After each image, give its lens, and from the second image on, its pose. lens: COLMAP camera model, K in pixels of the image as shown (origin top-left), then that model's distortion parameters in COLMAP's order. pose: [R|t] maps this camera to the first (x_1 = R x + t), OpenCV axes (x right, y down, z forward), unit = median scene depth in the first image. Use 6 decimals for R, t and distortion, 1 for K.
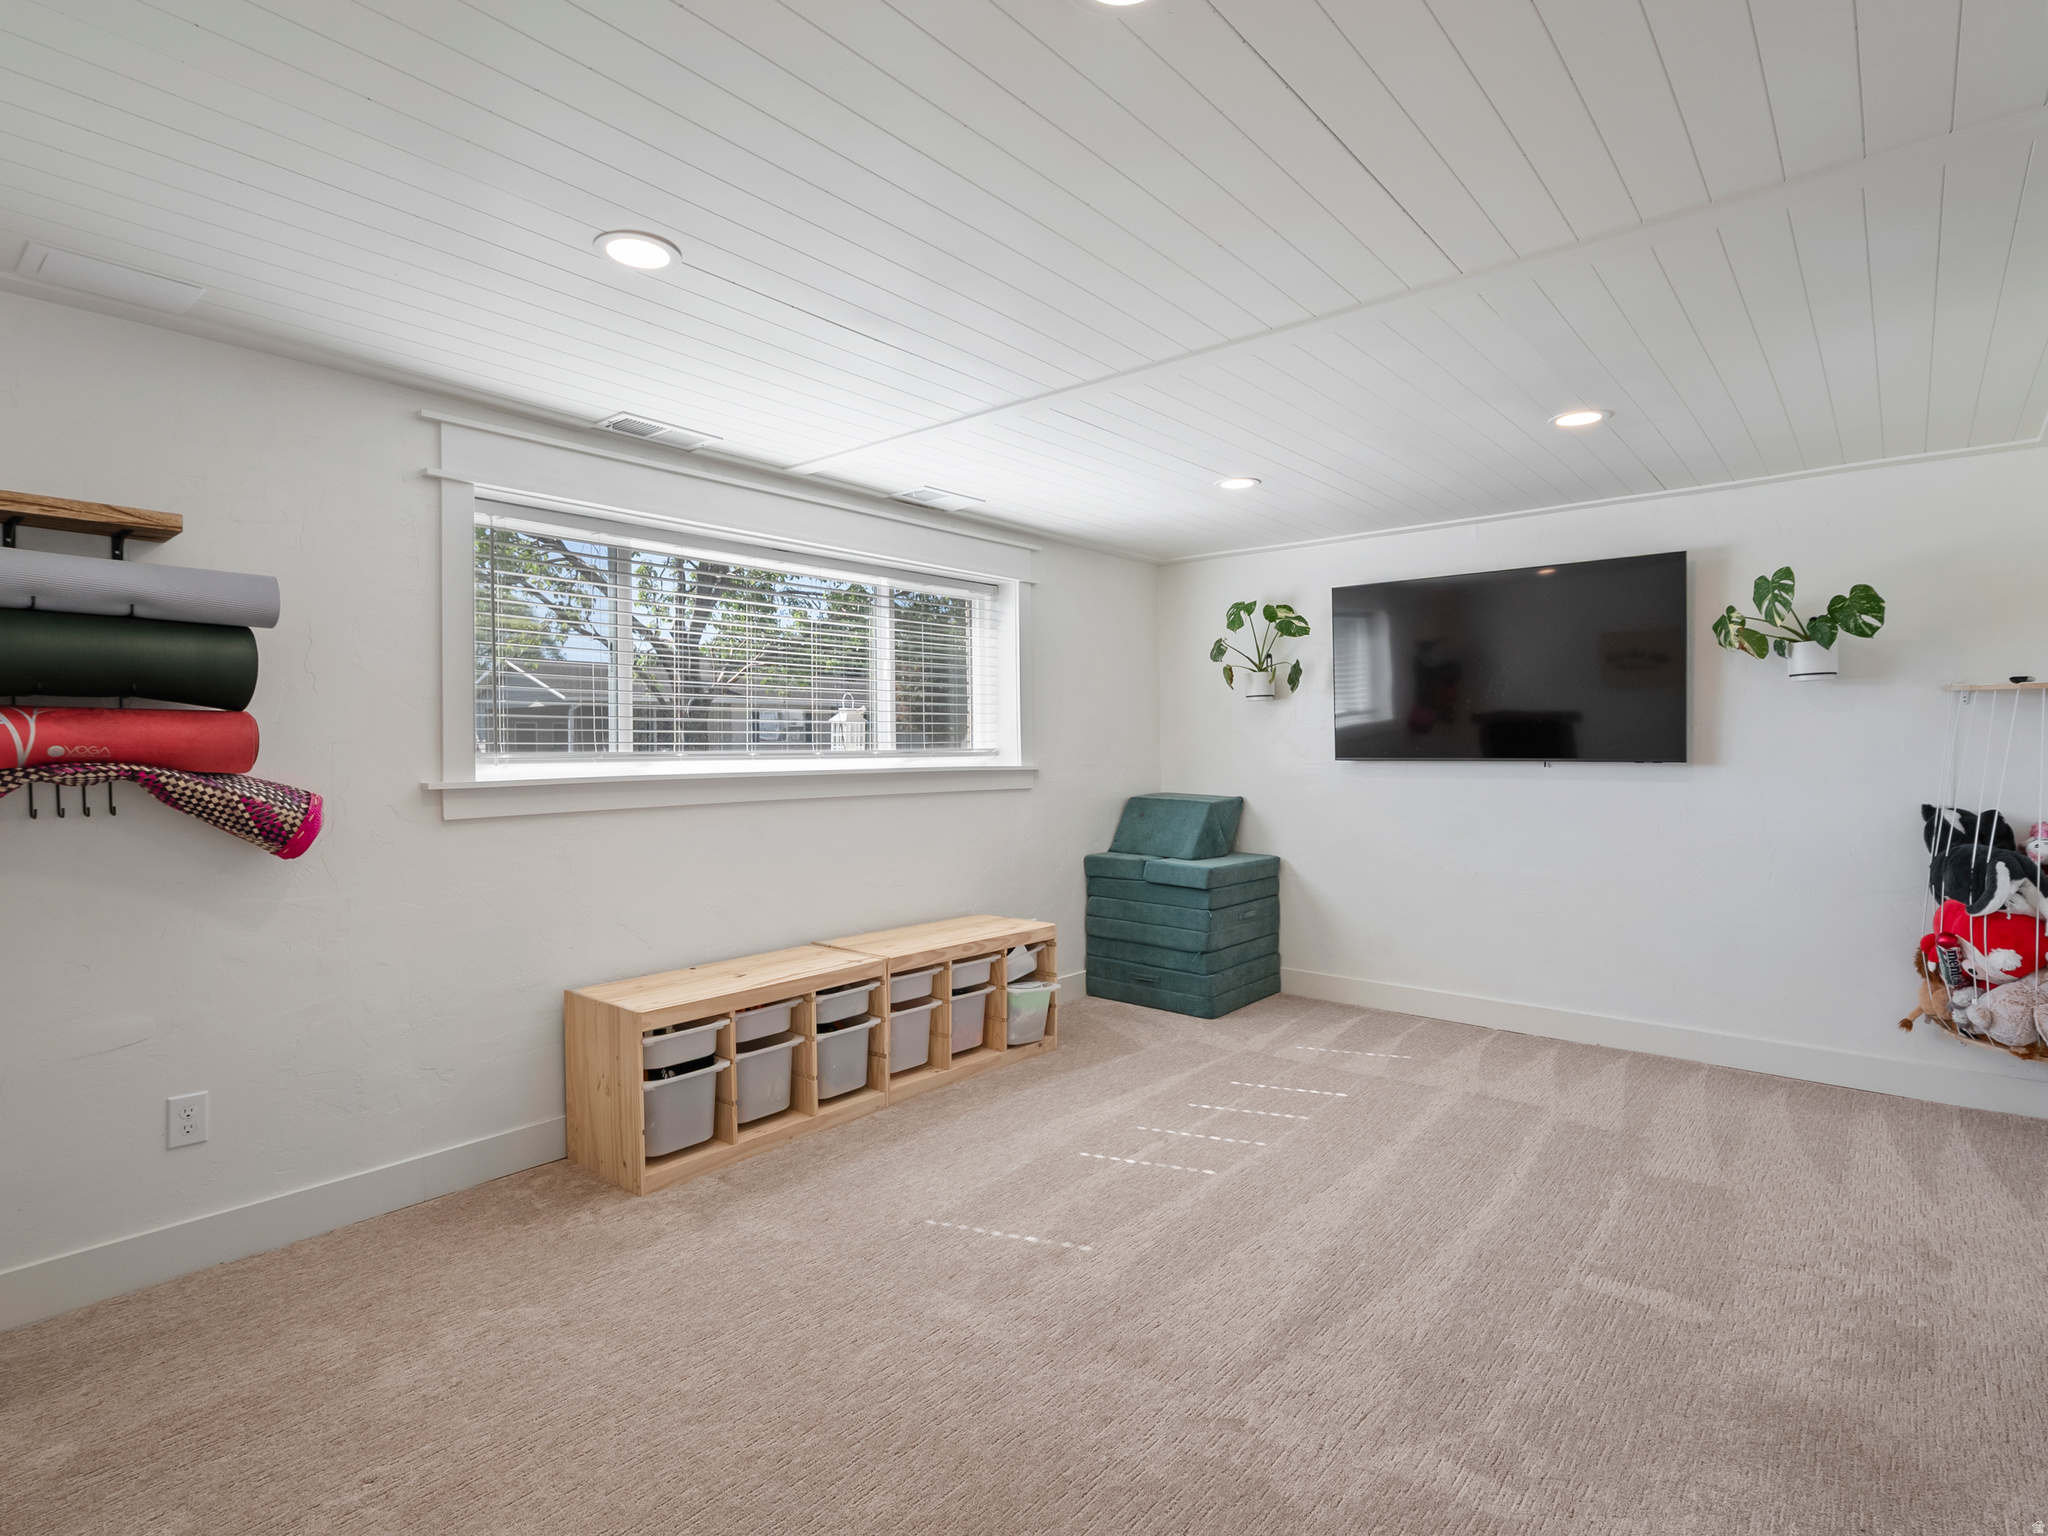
lens RADIAL K [[1050.8, 0, 1029.6], [0, 1050.8, 757.8], [0, 0, 1]] dist [-0.004431, 0.002590]
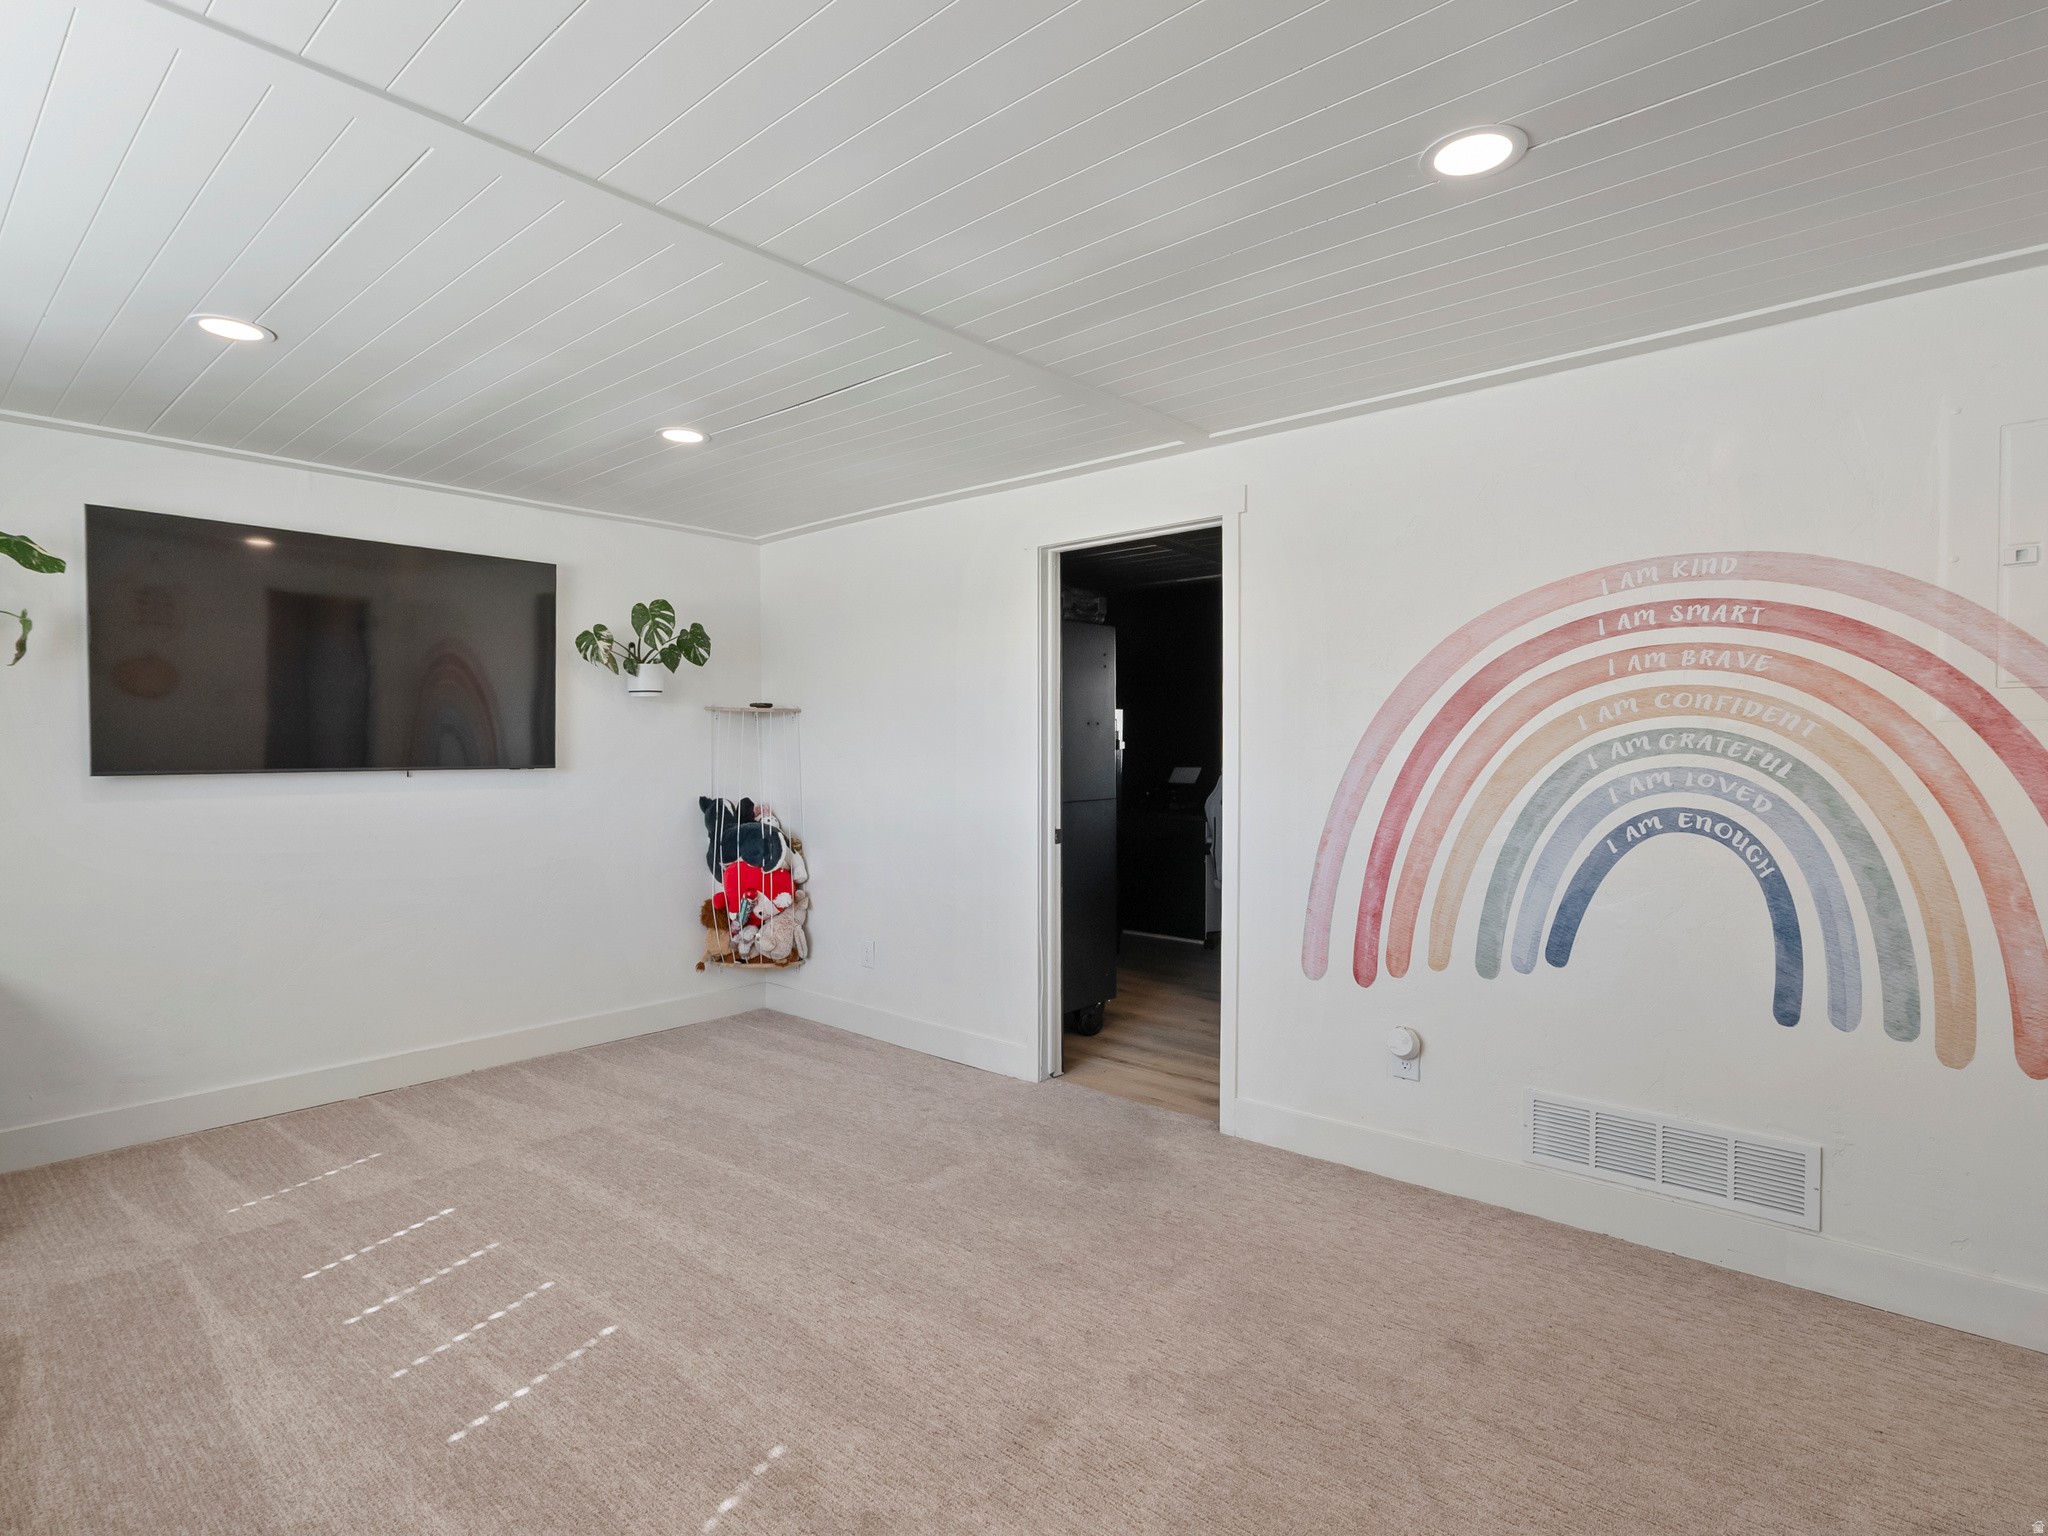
lens RADIAL K [[1050.8, 0, 1029.6], [0, 1050.8, 757.8], [0, 0, 1]] dist [-0.004431, 0.002590]
pose [[0.018801, -0.002426, 0.999820, -0.452468], [0.018688, 0.999823, 0.002074, 0.001327], [-0.999649, 0.018646, 0.018843, 0.566037]]
